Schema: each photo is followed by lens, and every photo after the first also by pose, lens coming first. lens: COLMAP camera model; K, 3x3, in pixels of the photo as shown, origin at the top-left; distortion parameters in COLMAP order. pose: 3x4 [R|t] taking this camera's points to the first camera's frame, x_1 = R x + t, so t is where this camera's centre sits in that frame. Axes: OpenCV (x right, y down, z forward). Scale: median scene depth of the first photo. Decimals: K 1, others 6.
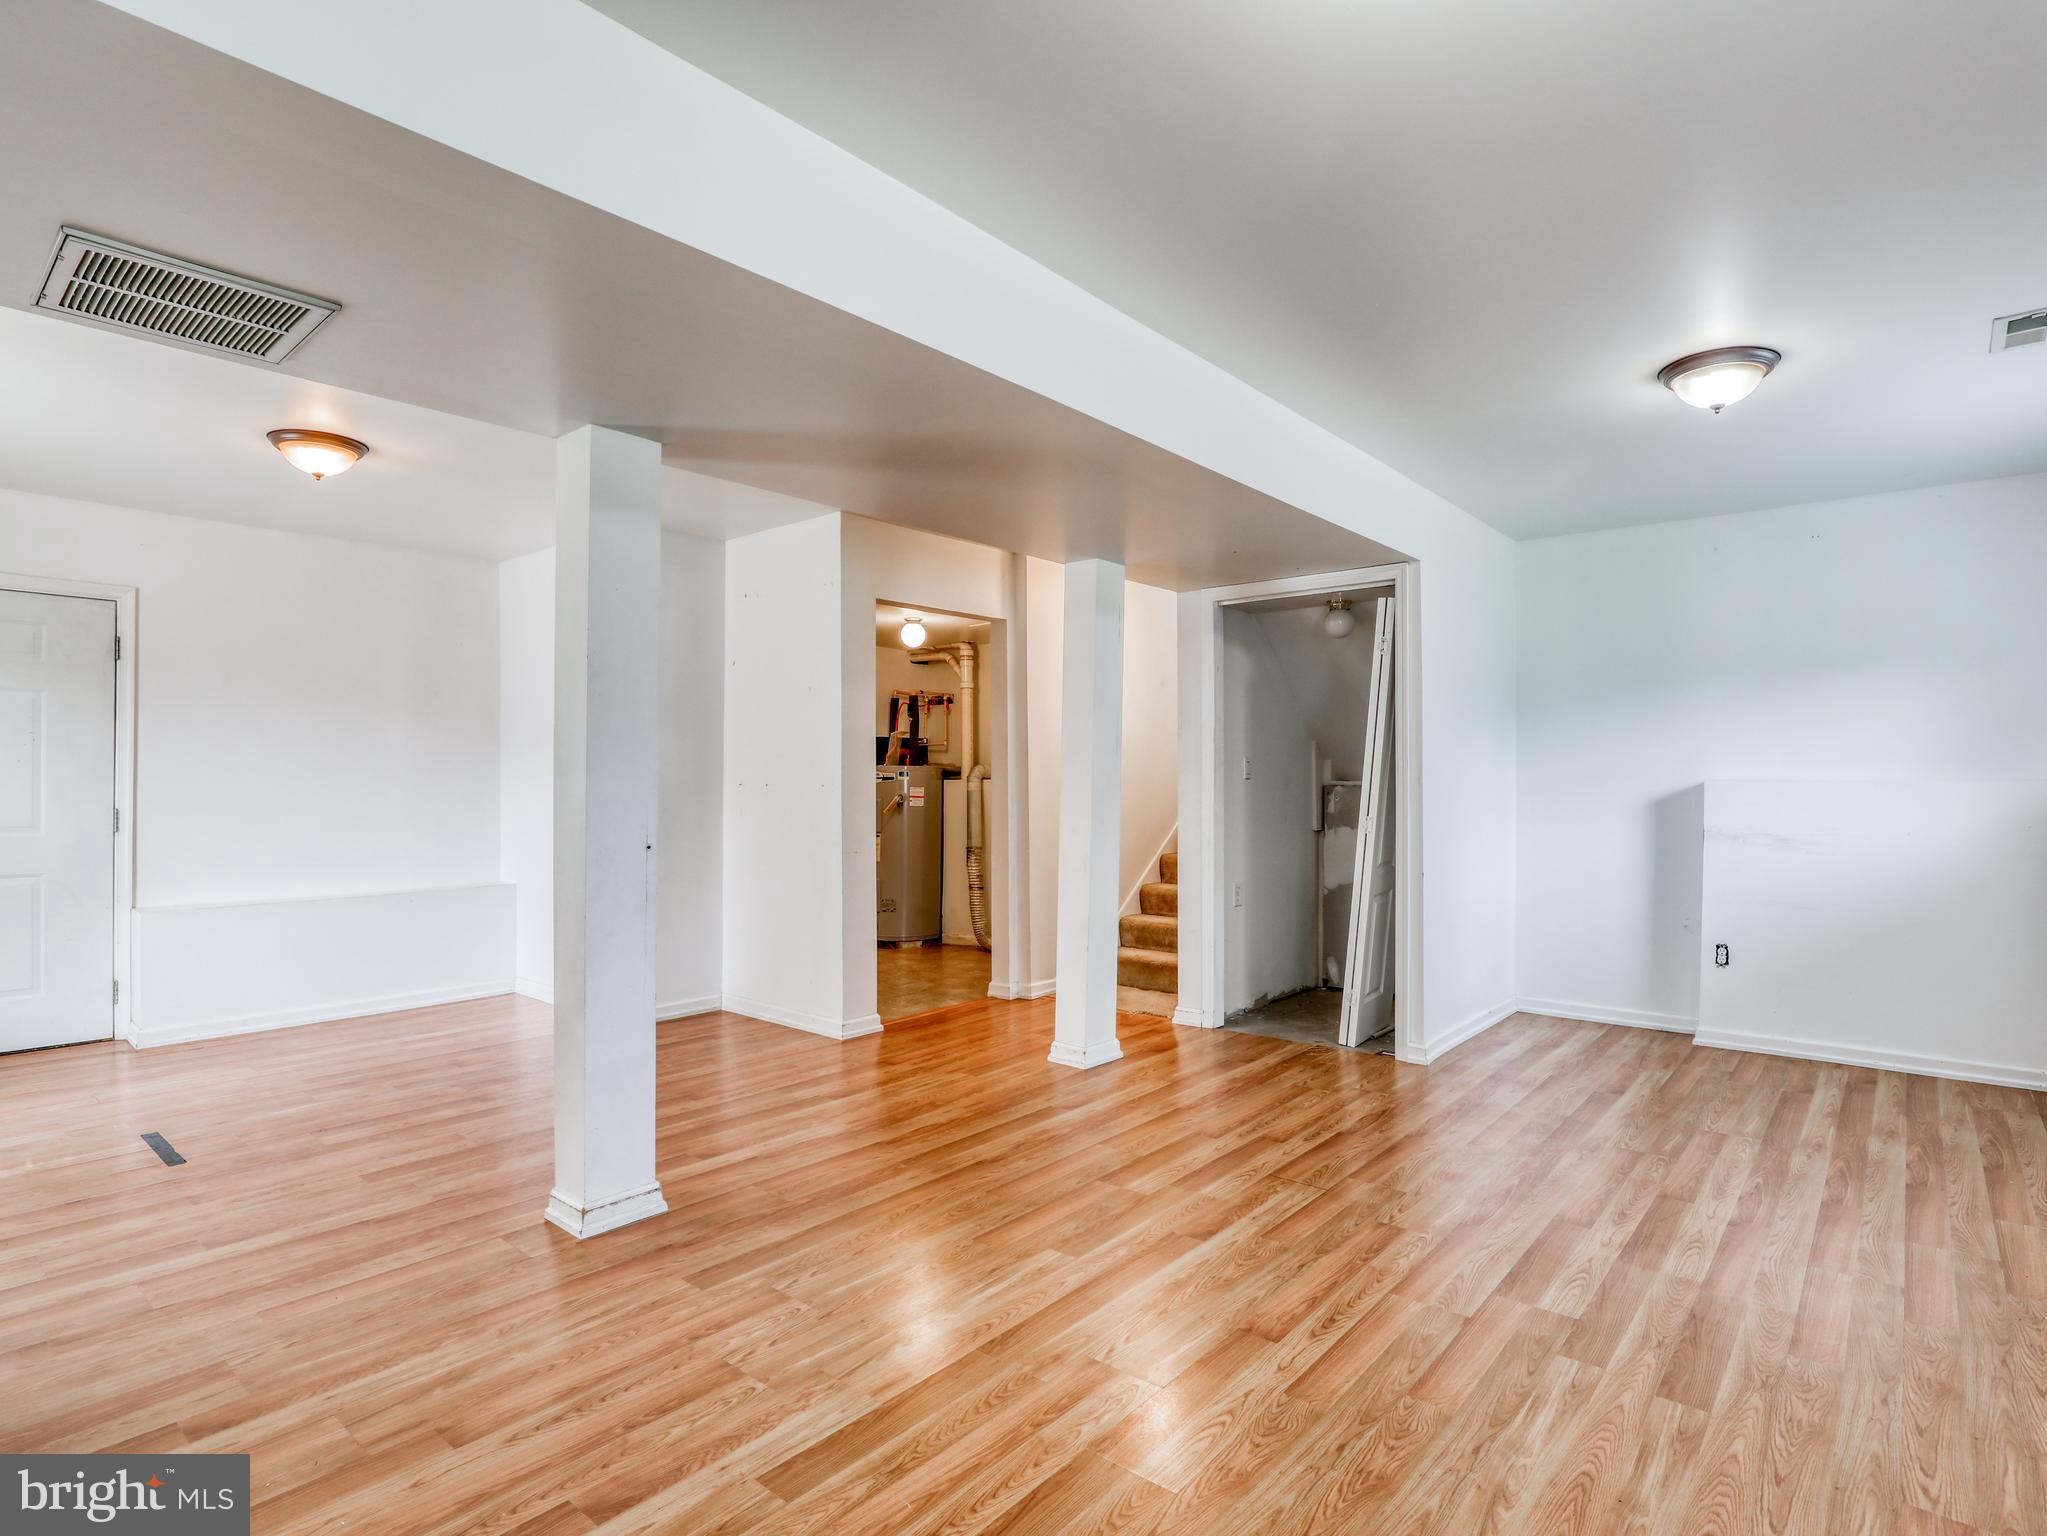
lens RADIAL K [[1067.6, 0, 1049.0], [0, 1067.6, 770.5], [0, 0, 1]] dist [-0.037206, 0.001109]
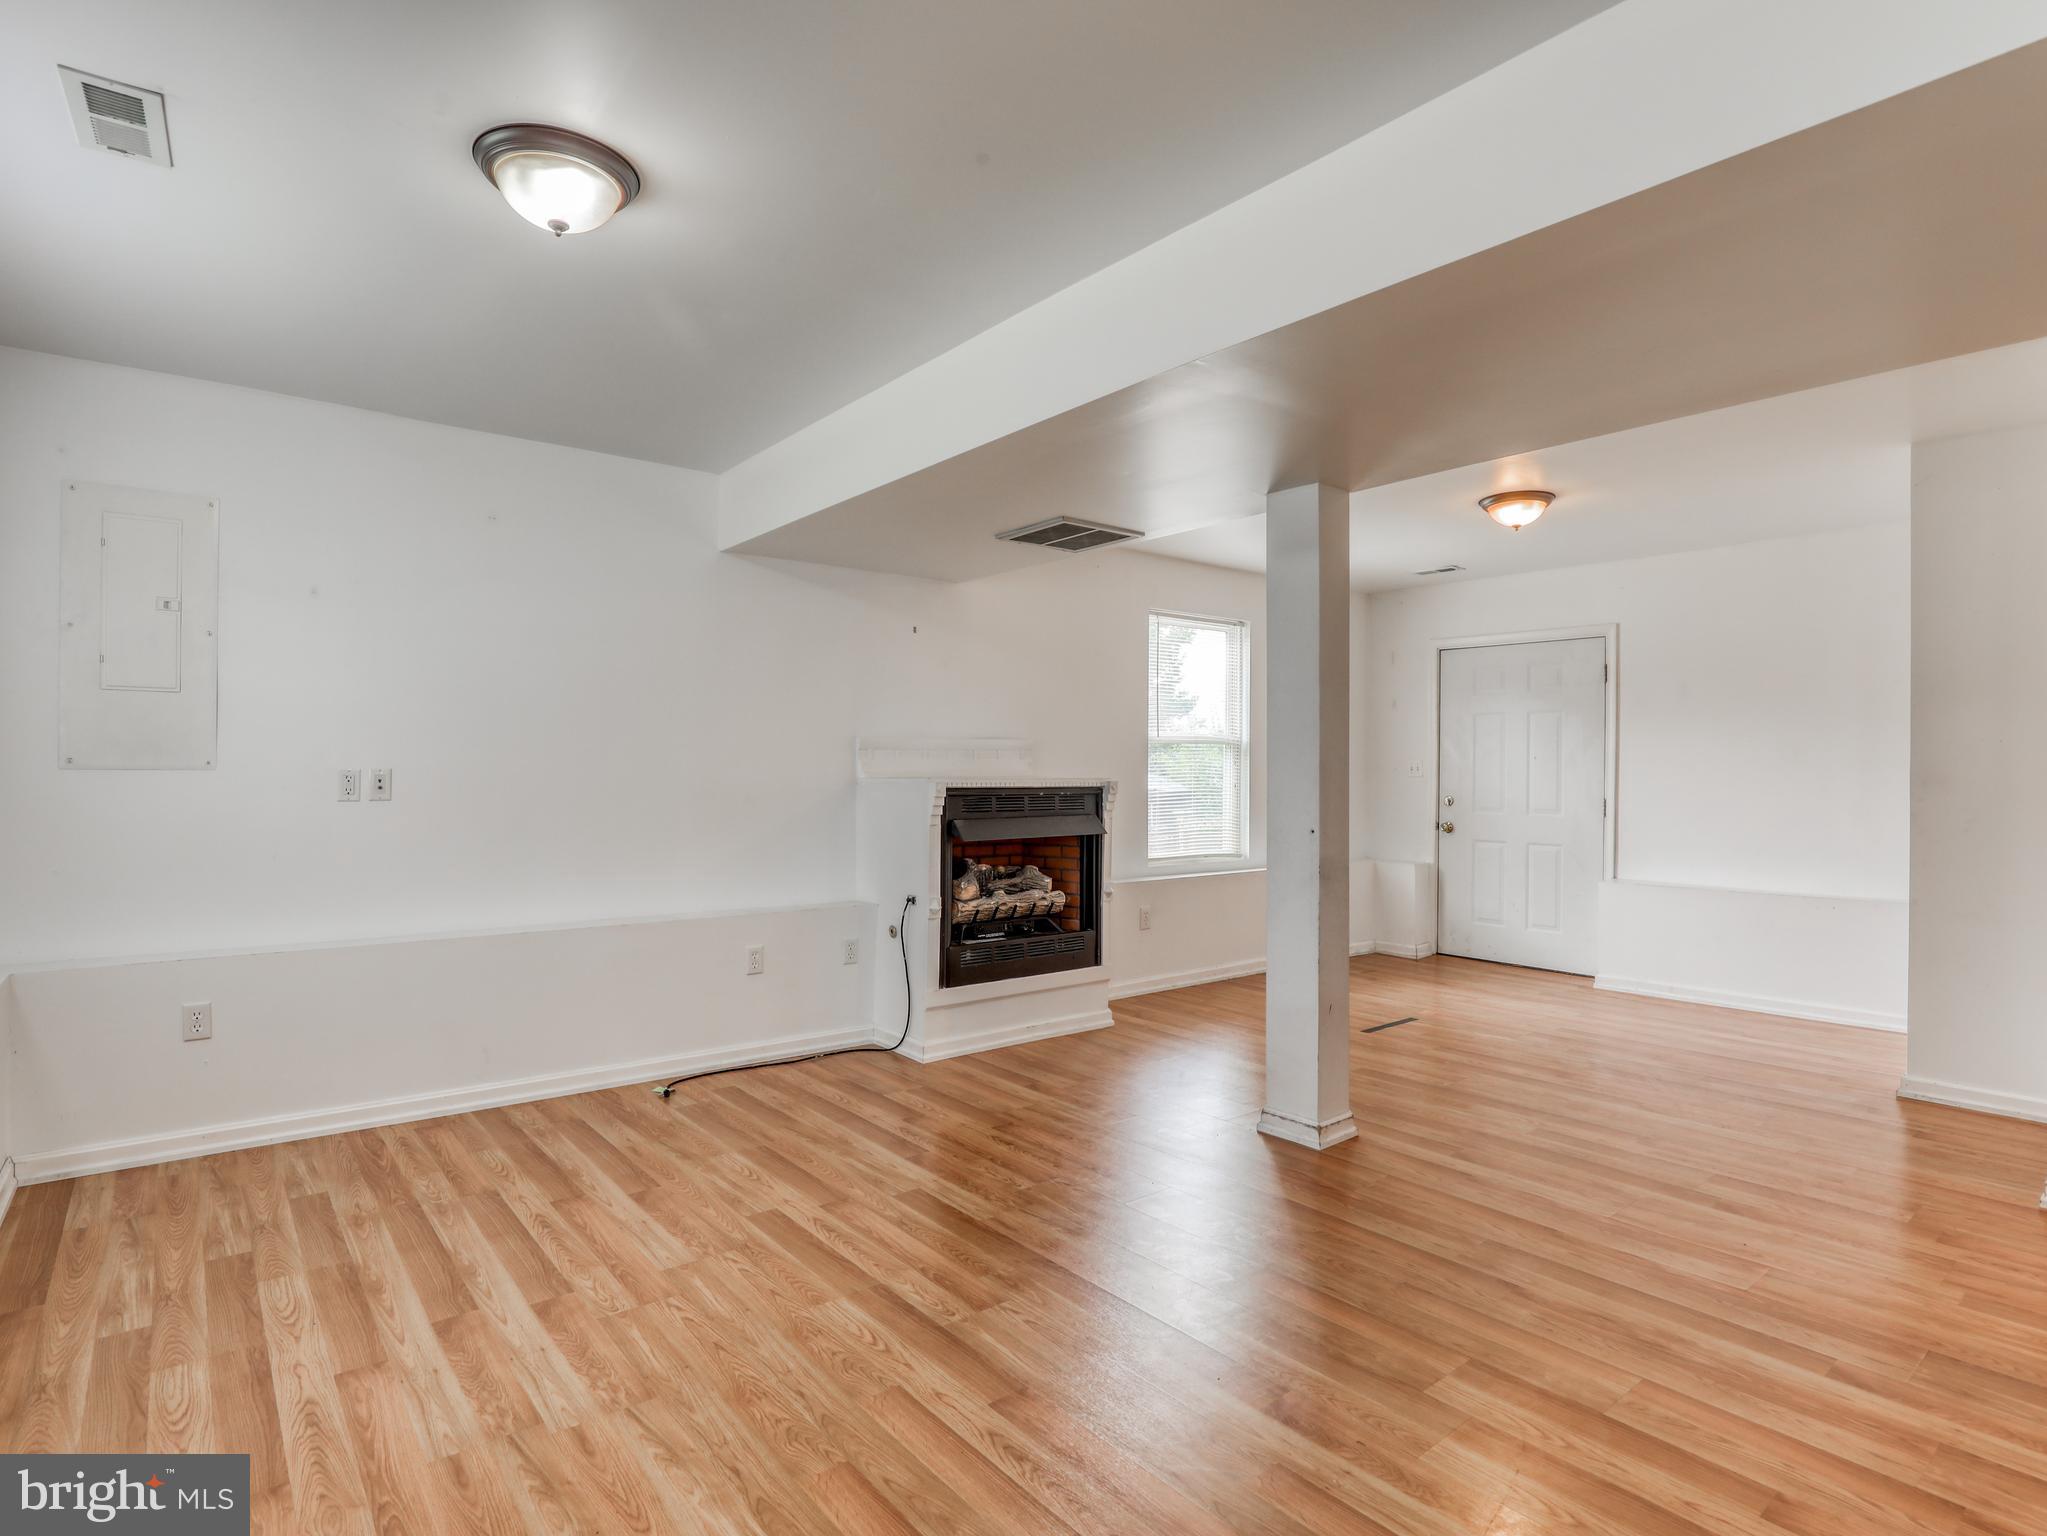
lens RADIAL K [[1067.6, 0, 1049.0], [0, 1067.6, 770.5], [0, 0, 1]] dist [-0.037206, 0.001109]
pose [[-0.182481, 0.000485, -0.983209, 0.915859], [-0.000755, 1.000000, 0.000633, 0.004978], [0.983209, 0.000858, -0.182481, 1.026139]]
